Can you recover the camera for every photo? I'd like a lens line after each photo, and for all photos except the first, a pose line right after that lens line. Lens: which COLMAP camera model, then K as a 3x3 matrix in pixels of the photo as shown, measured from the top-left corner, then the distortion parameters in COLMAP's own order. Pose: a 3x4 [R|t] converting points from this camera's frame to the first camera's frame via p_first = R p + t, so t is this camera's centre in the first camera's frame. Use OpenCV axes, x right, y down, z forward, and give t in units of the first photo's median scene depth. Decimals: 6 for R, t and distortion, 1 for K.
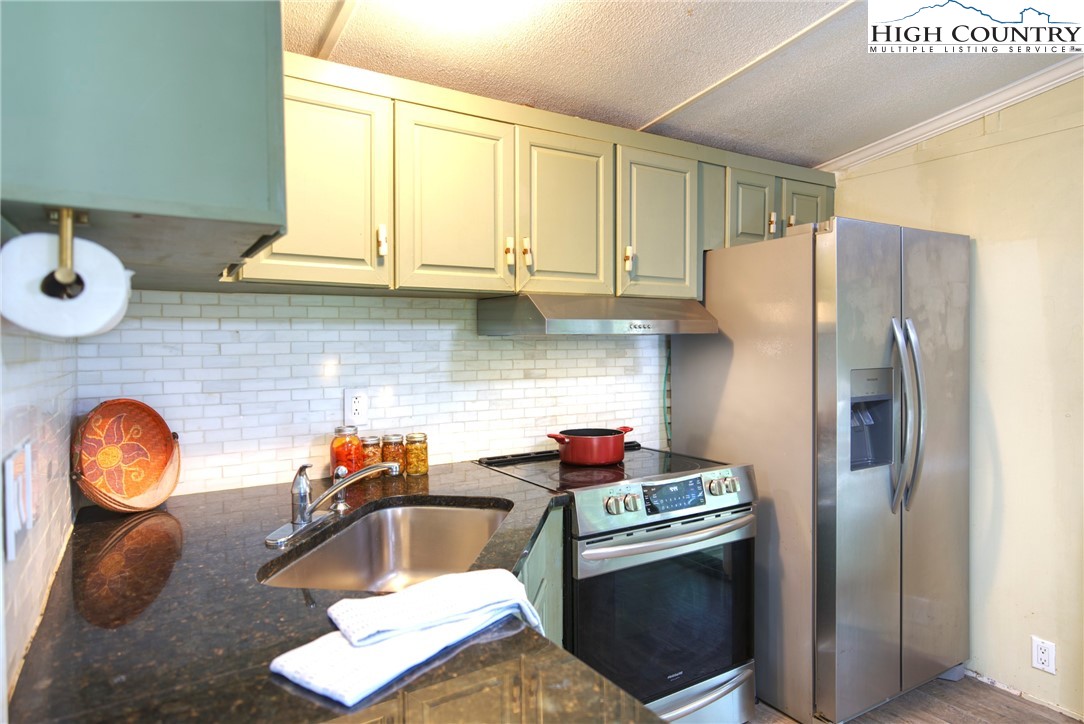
lens RADIAL K [[647.6, 0, 545.8], [0, 647.6, 362.2], [0, 0, 1]] dist [-0.032655, 0.012557]
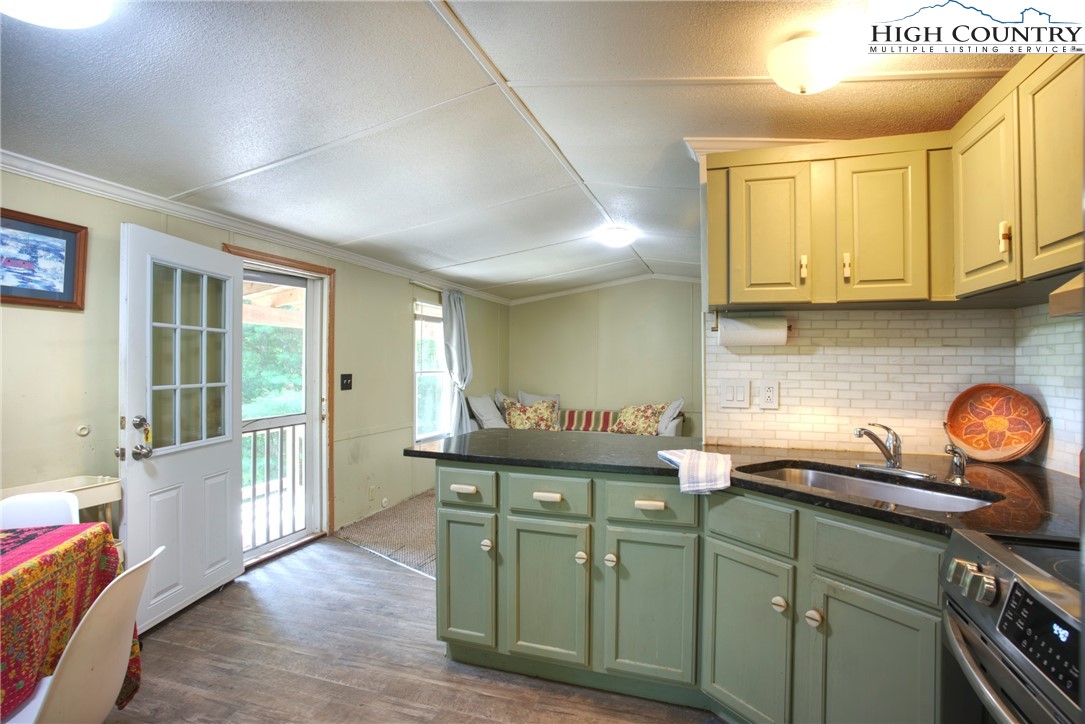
lens RADIAL K [[524.6, 0, 546.7], [0, 524.6, 365.1], [0, 0, 1]] dist [-0.061642, 0.019617]
pose [[-0.781547, -0.000570, -0.623846, 0.659152], [-0.015336, 0.999715, 0.018299, 0.006301], [0.623657, 0.023869, -0.781333, 0.980783]]
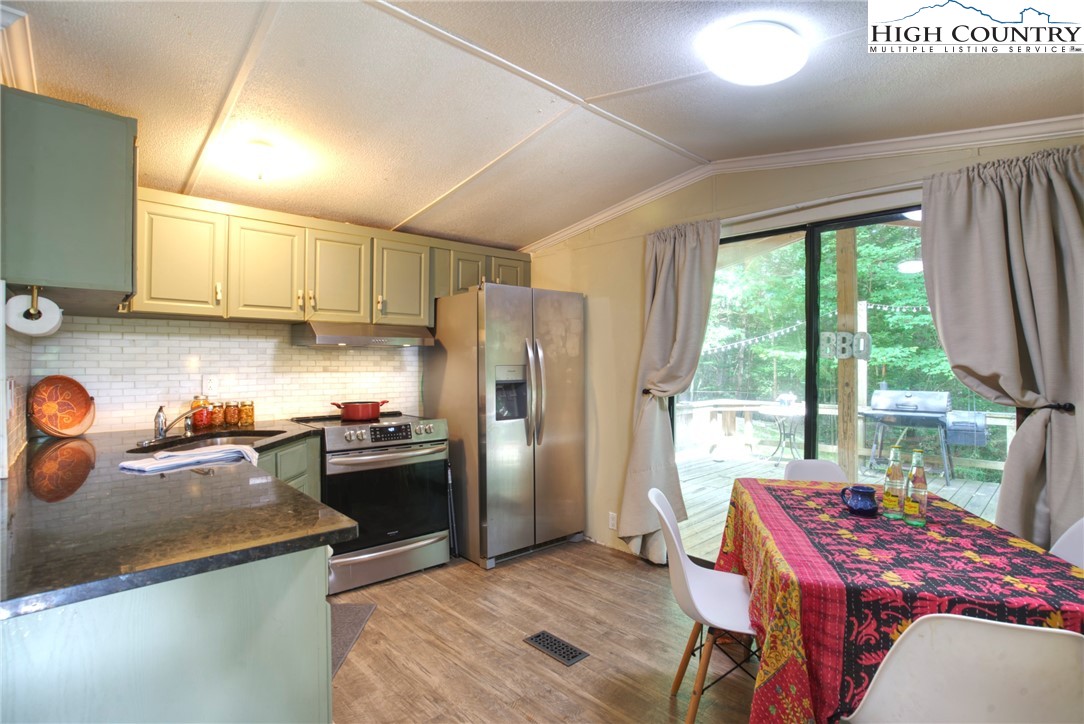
lens RADIAL K [[524.1, 0, 543.7], [0, 524.1, 361.1], [0, 0, 1]] dist [-0.061642, 0.019617]
pose [[0.984898, 0.006123, 0.173027, 0.342505], [-0.000136, 0.999402, -0.034589, 0.051040], [-0.173136, 0.034043, 0.984309, -0.495948]]
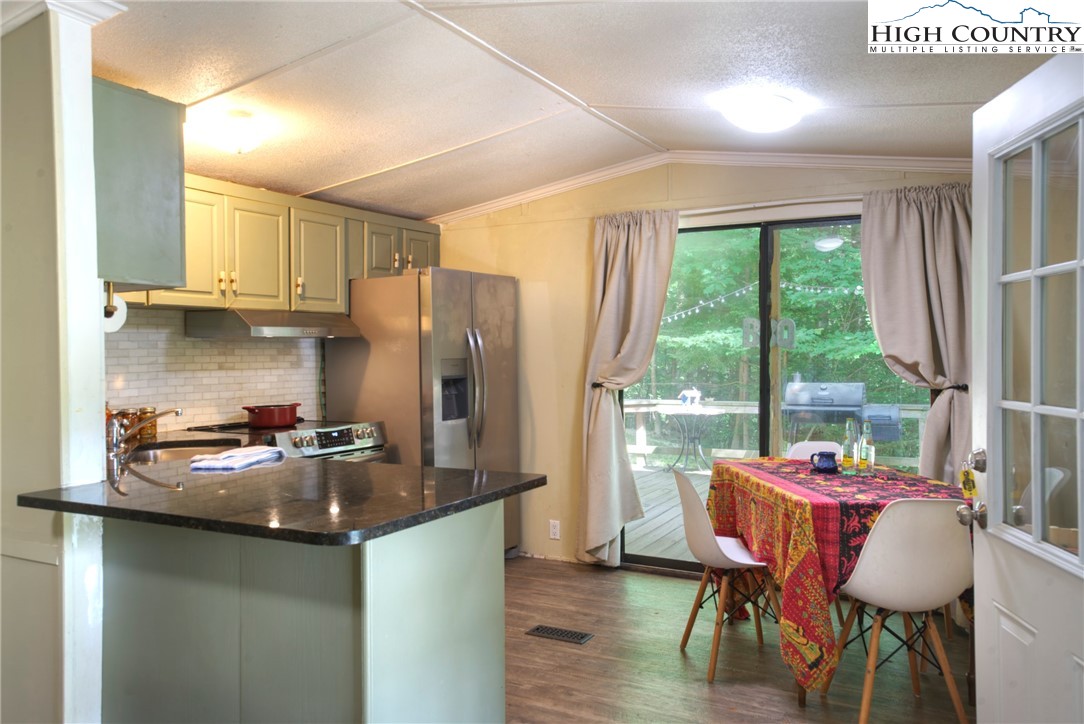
lens RADIAL K [[822.0, 0, 540.2], [0, 822.0, 360.4], [0, 0, 1]] dist [0.024194, -0.013749]
pose [[0.883040, -0.007565, 0.469237, -0.284867], [0.018337, 0.999663, -0.018392, 0.057299], [-0.468940, 0.024845, 0.882881, -0.960966]]
